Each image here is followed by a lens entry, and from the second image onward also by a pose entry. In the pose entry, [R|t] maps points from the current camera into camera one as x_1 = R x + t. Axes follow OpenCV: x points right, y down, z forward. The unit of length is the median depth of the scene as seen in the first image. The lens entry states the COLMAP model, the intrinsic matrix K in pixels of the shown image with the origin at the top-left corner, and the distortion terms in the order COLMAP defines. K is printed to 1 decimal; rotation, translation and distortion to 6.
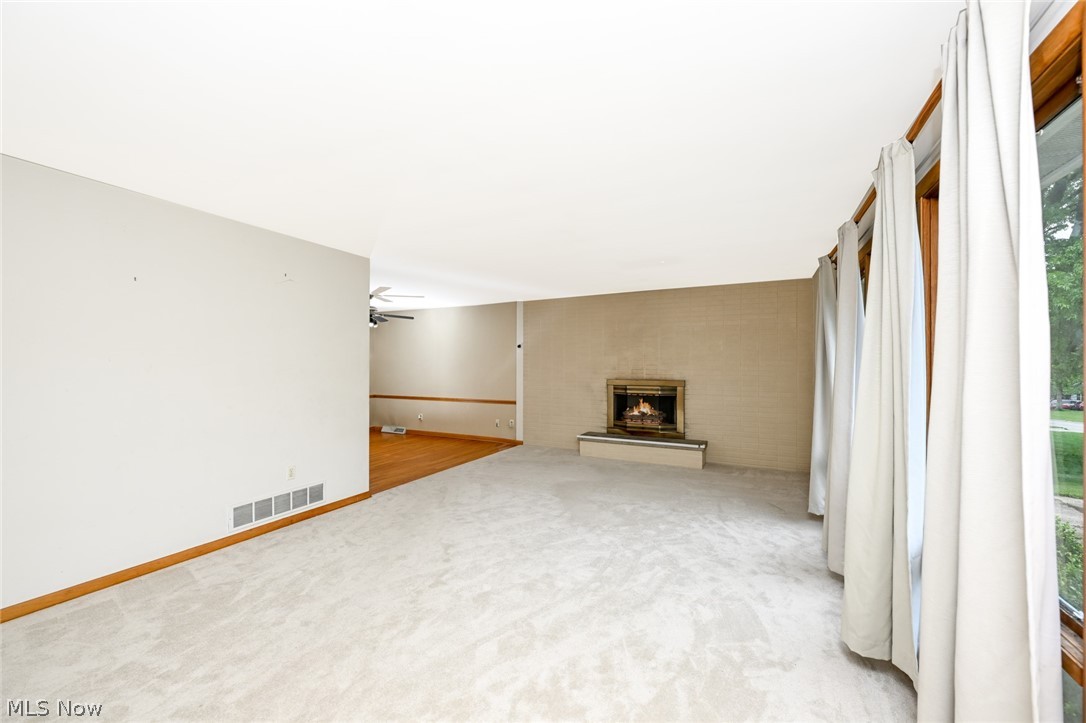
lens RADIAL K [[433.5, 0, 542.2], [0, 433.5, 363.7], [0, 0, 1]] dist [-0.003650, -0.000437]
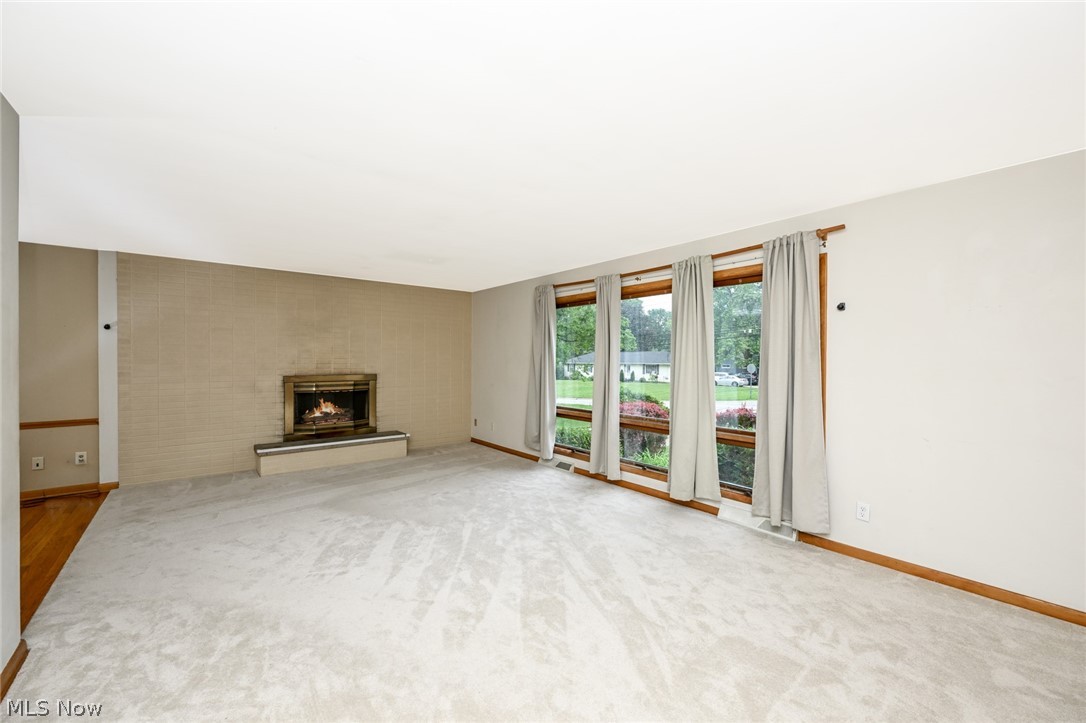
lens RADIAL K [[433.5, 0, 541.2], [0, 433.5, 361.1], [0, 0, 1]] dist [-0.003650, -0.000437]
pose [[0.406131, -0.001624, 0.913813, -0.463286], [-0.002352, 0.999993, 0.002823, 0.005495], [-0.913812, -0.003296, 0.406125, 0.267958]]
